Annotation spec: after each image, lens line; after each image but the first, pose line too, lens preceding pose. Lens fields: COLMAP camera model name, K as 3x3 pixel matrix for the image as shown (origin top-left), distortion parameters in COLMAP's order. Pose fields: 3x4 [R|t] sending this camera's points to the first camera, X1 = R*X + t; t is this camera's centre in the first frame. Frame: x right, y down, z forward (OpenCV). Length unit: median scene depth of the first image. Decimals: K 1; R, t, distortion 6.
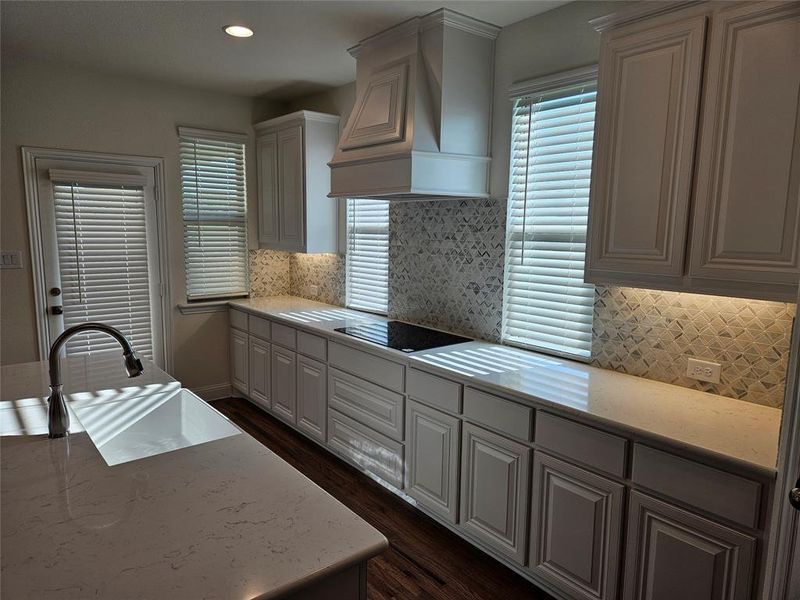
lens RADIAL K [[524.7, 0, 395.5], [0, 524.7, 304.7], [0, 0, 1]] dist [0.098409, -0.091312]
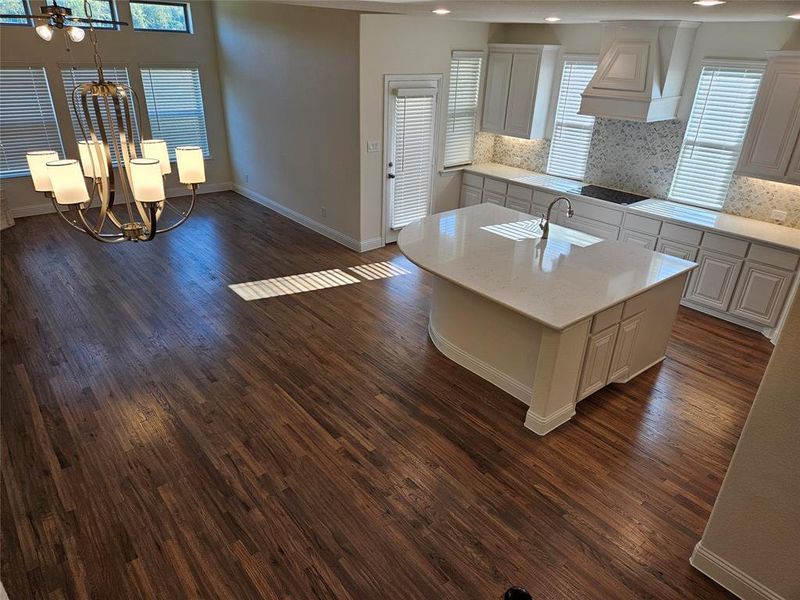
lens RADIAL K [[524.7, 0, 395.5], [0, 524.7, 304.7], [0, 0, 1]] dist [0.098409, -0.091312]
pose [[0.999625, 0.009046, 0.025830, -0.696480], [-0.016420, 0.953291, 0.301607, -0.112543], [-0.021895, -0.301918, 0.953082, -0.792456]]
